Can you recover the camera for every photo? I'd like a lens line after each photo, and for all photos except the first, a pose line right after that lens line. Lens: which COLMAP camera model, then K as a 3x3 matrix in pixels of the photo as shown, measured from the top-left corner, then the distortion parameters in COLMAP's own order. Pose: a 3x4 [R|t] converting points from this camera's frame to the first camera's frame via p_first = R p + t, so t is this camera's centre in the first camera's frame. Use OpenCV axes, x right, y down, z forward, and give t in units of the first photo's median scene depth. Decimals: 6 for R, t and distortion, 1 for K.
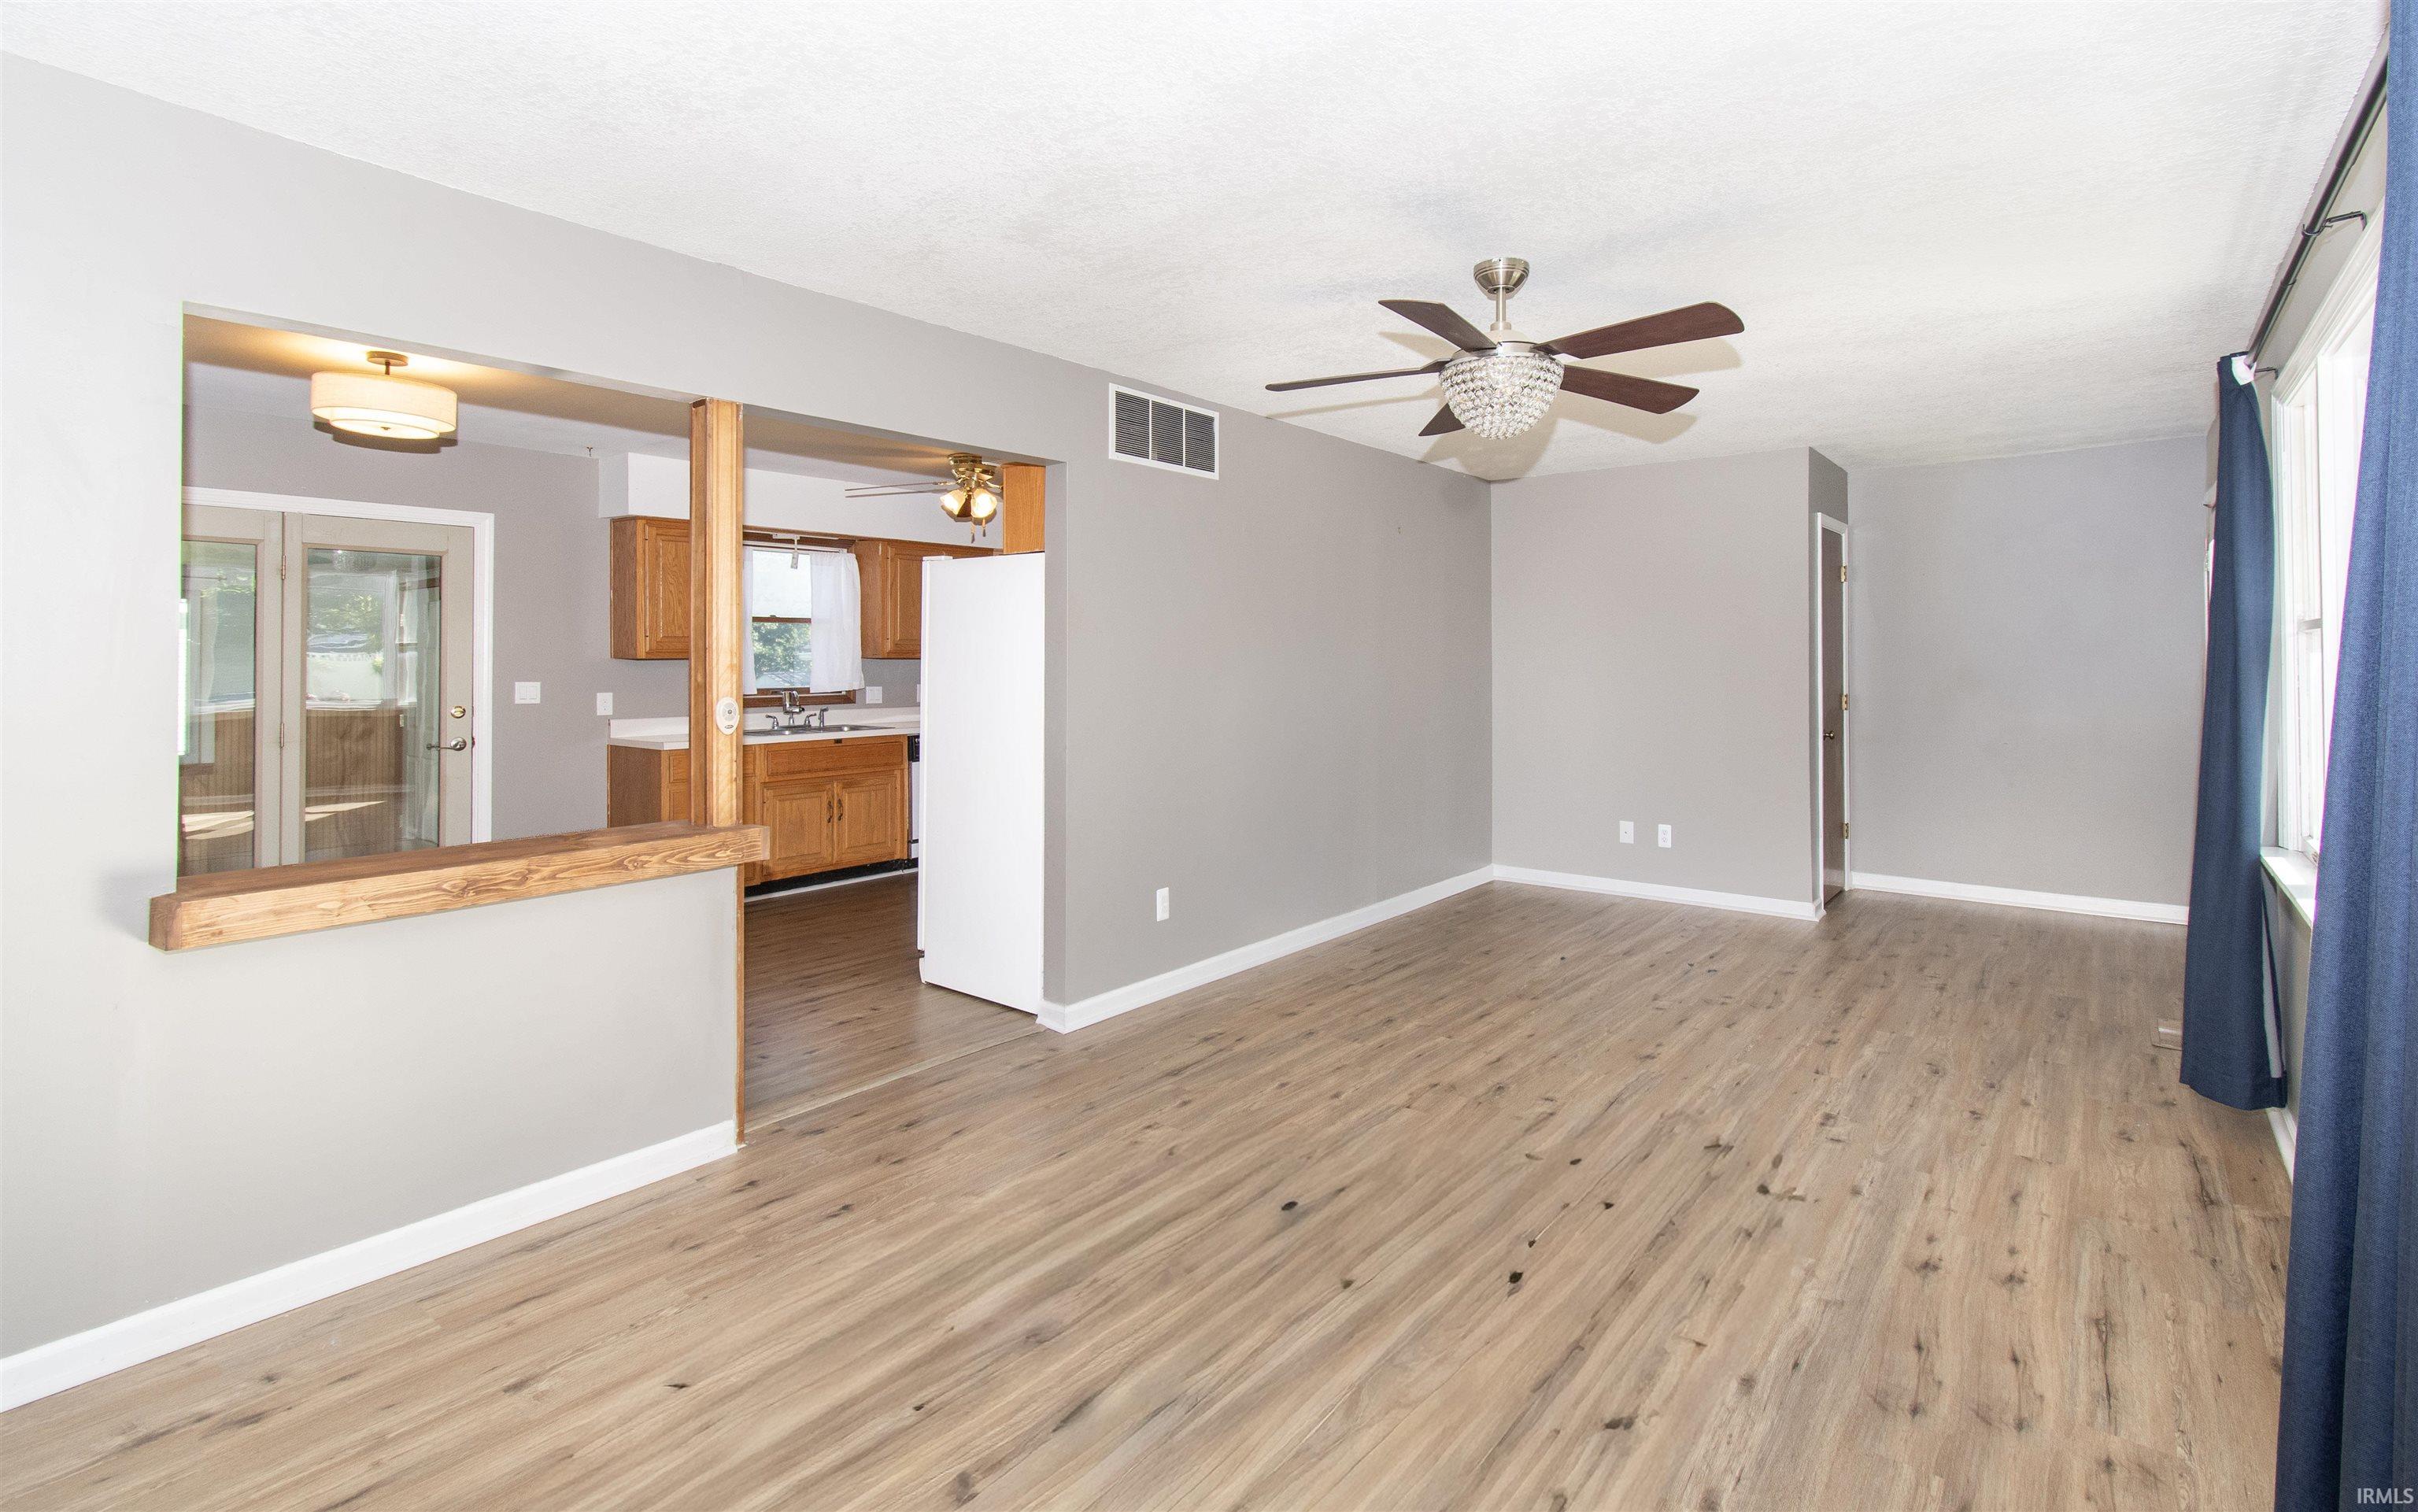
lens RADIAL K [[1086.3, 0, 1253.2], [0, 1086.3, 675.1], [0, 0, 1]] dist [0.003512, -0.000344]
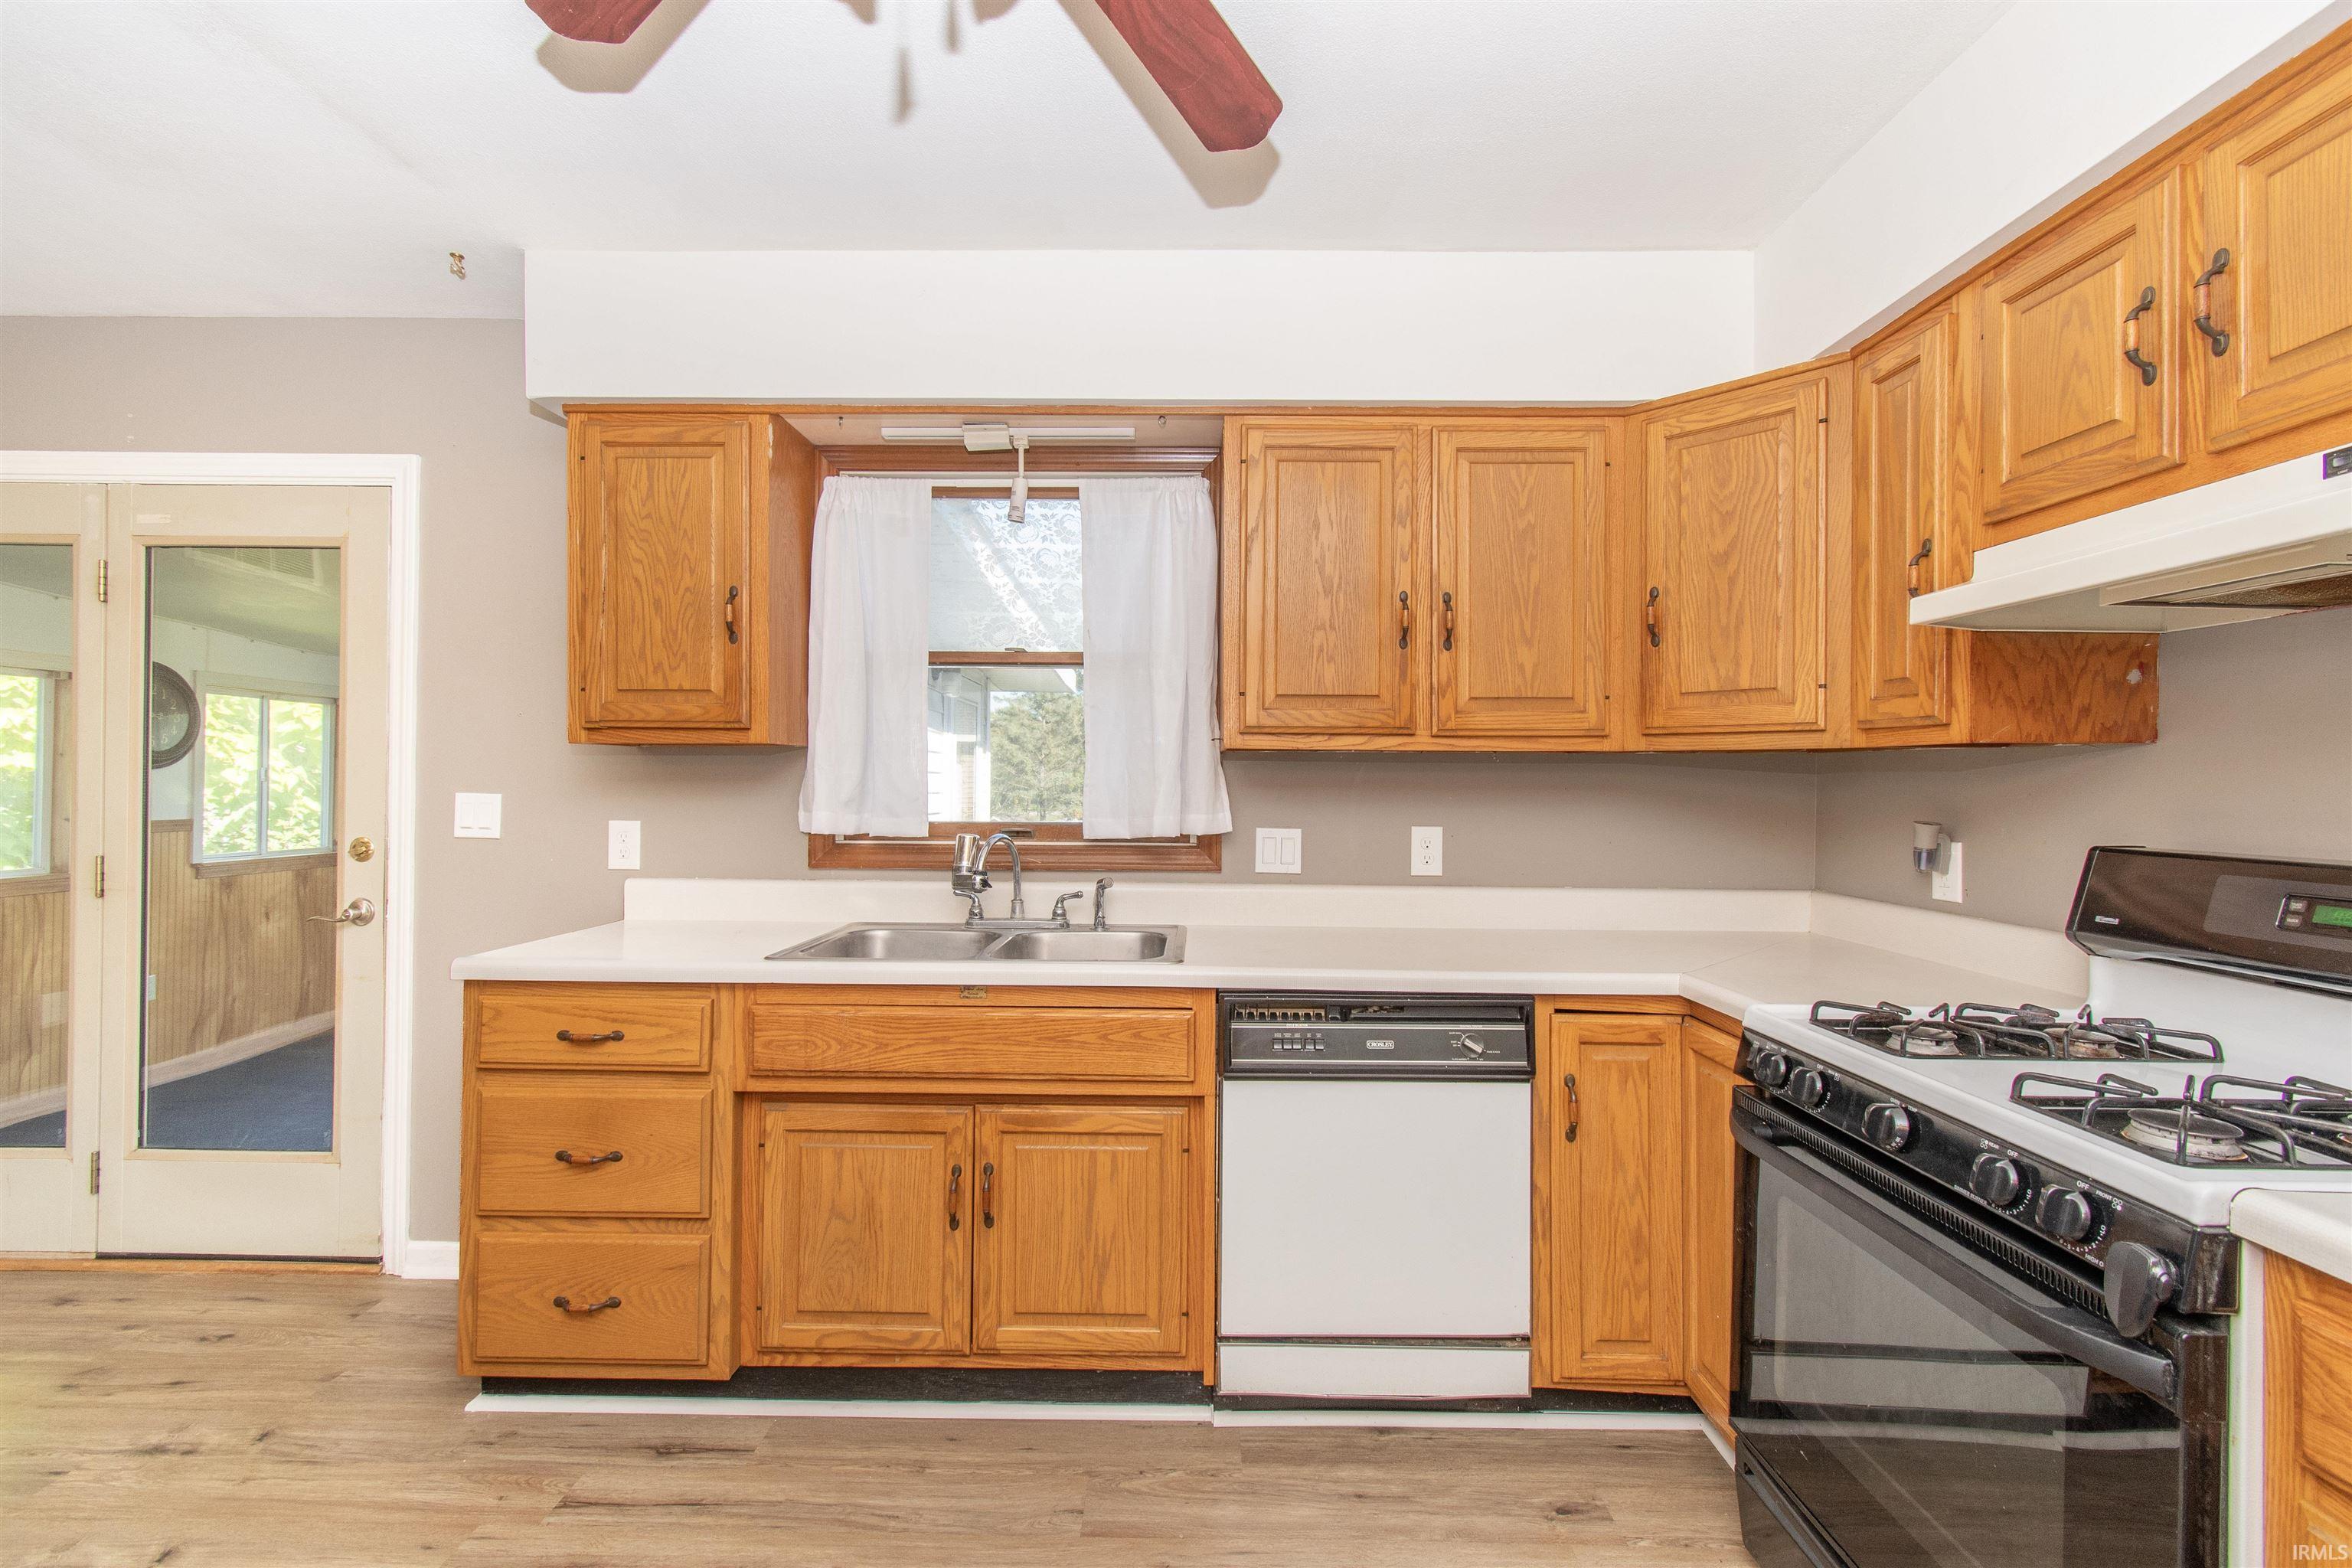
lens RADIAL K [[1035.2, 0, 1176.1], [0, 1035.2, 775.5], [0, 0, 1]] dist [0.001145, -0.001908]
pose [[0.612206, 0.000958, -0.790698, -0.096327], [-0.023100, 0.999594, -0.016674, -0.000800], [0.790361, 0.028473, 0.611980, 0.832279]]
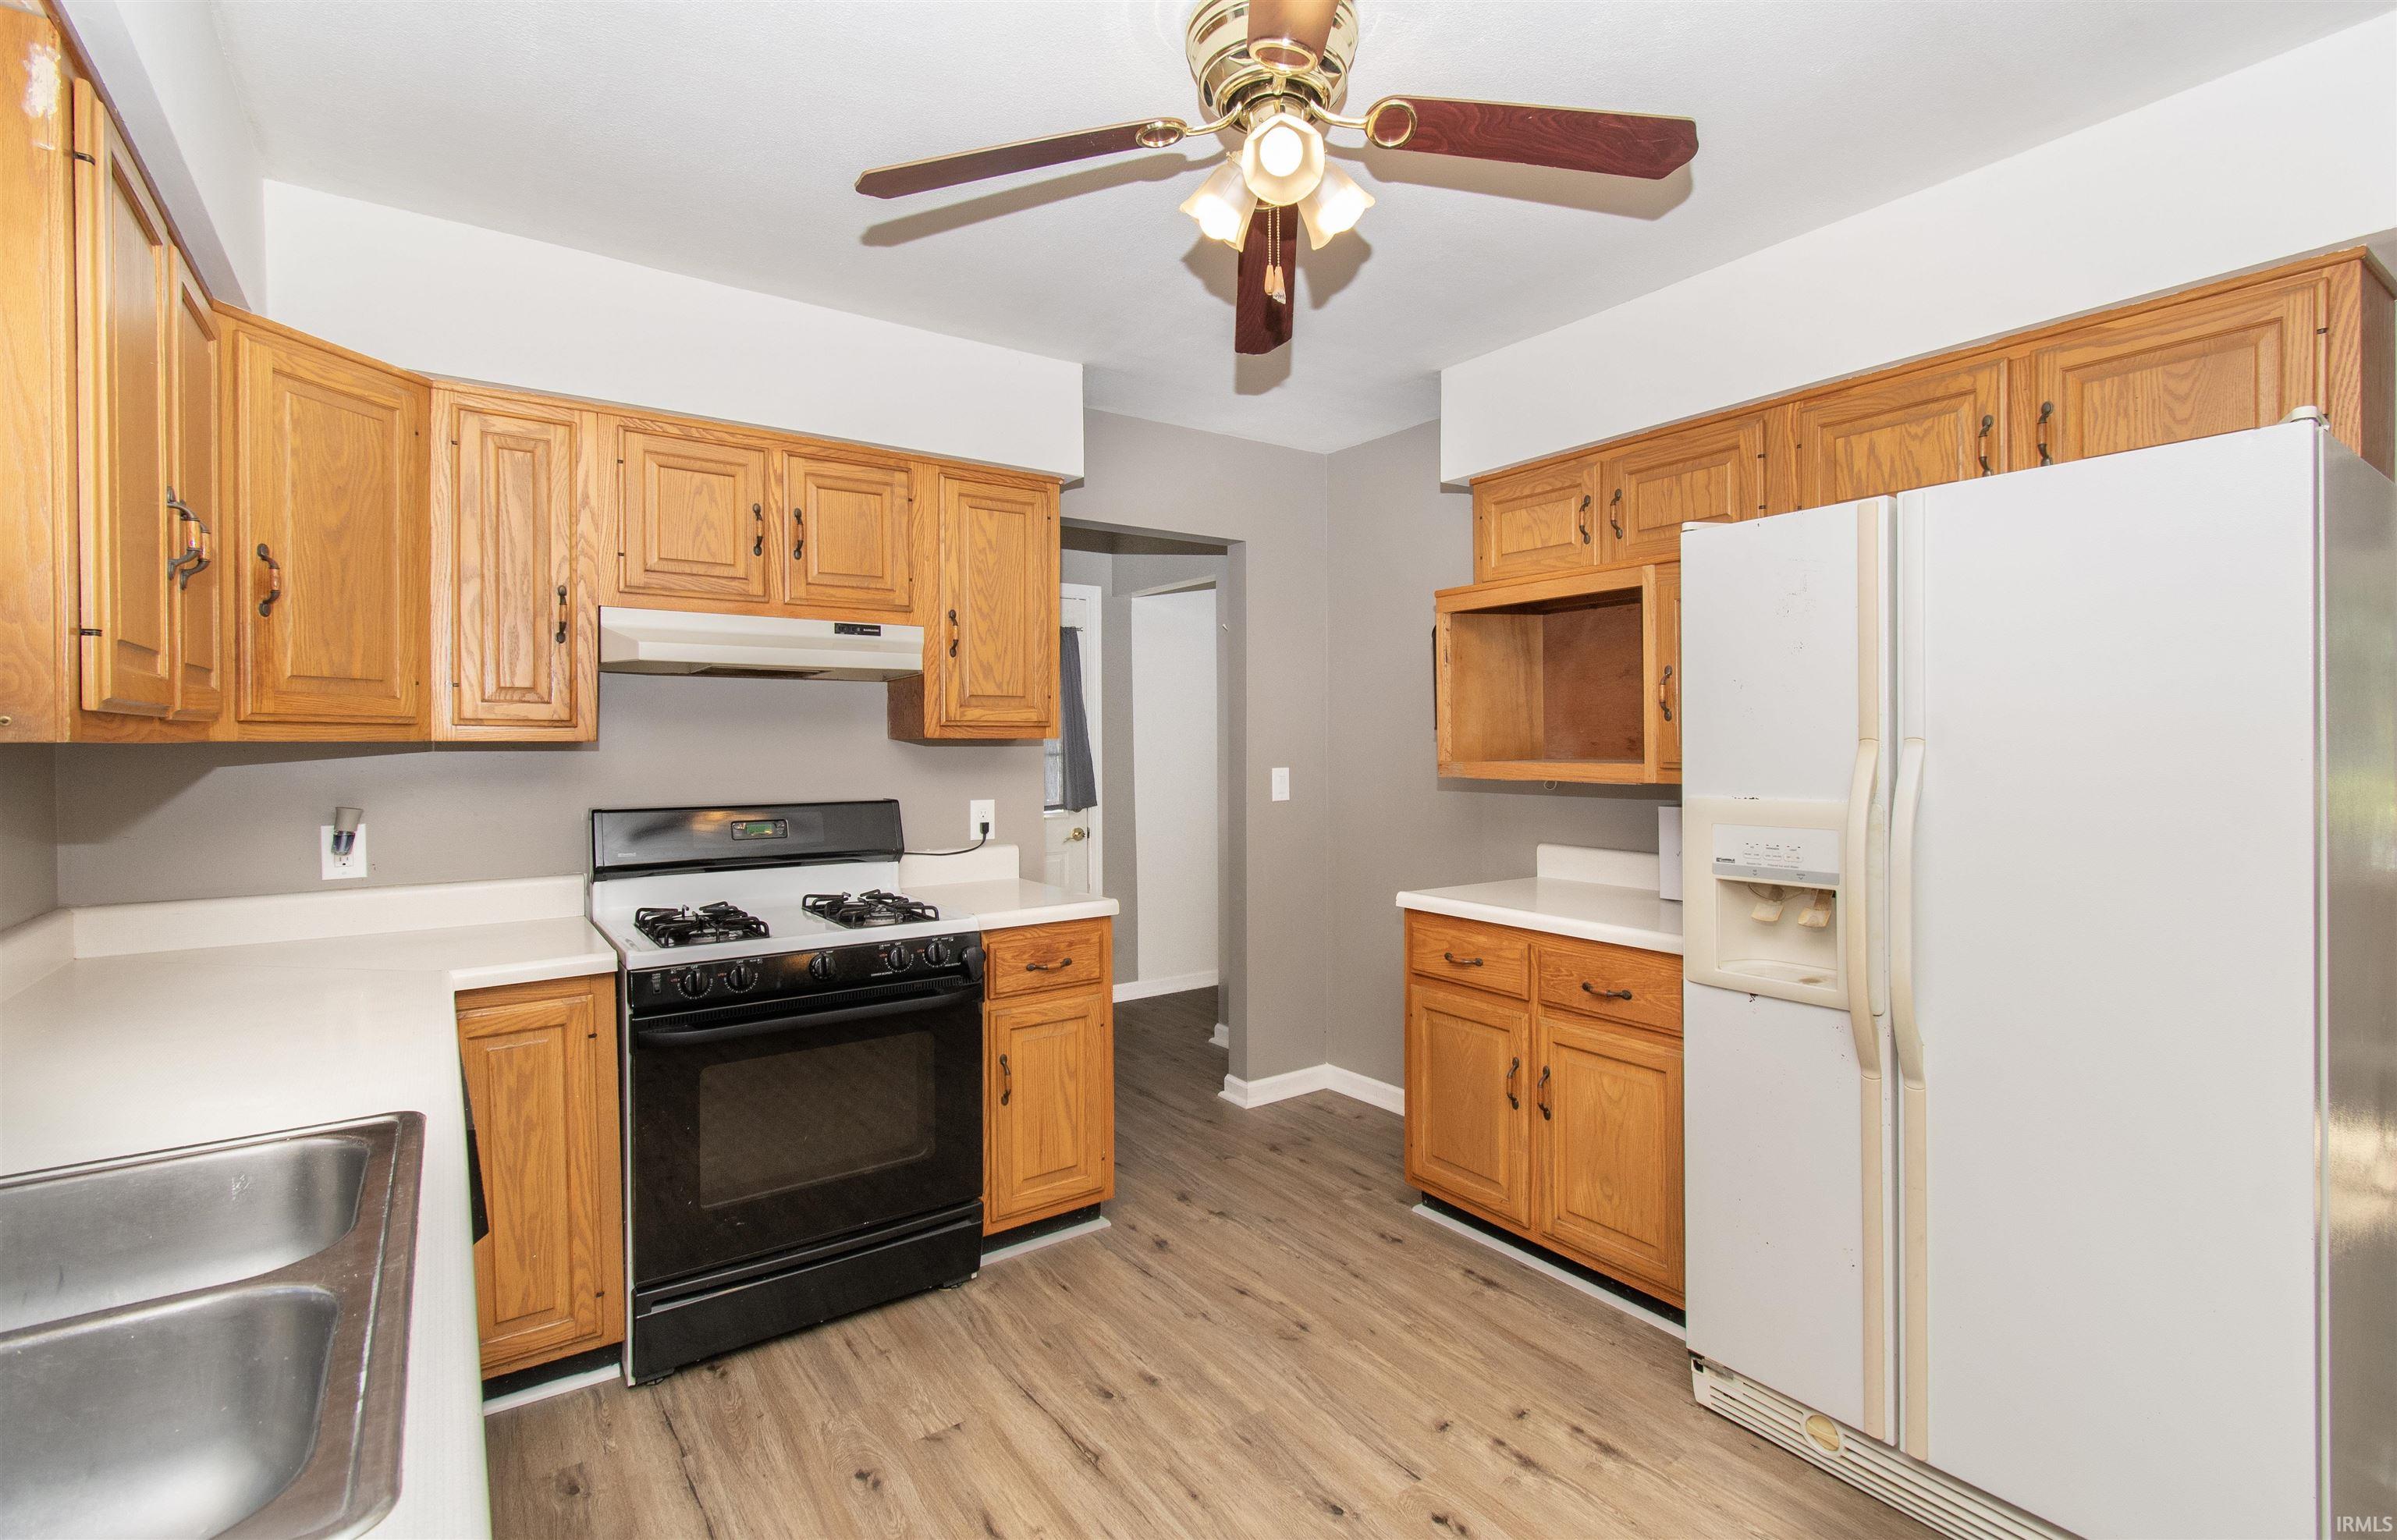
lens RADIAL K [[1094.7, 0, 1234.4], [0, 1094.7, 746.9], [0, 0, 1]] dist [0.007990, -0.003561]
pose [[0.264163, -0.006365, 0.964457, -0.486367], [0.020752, 0.999784, 0.000914, -0.011795], [-0.964255, 0.019773, 0.264238, 0.830732]]
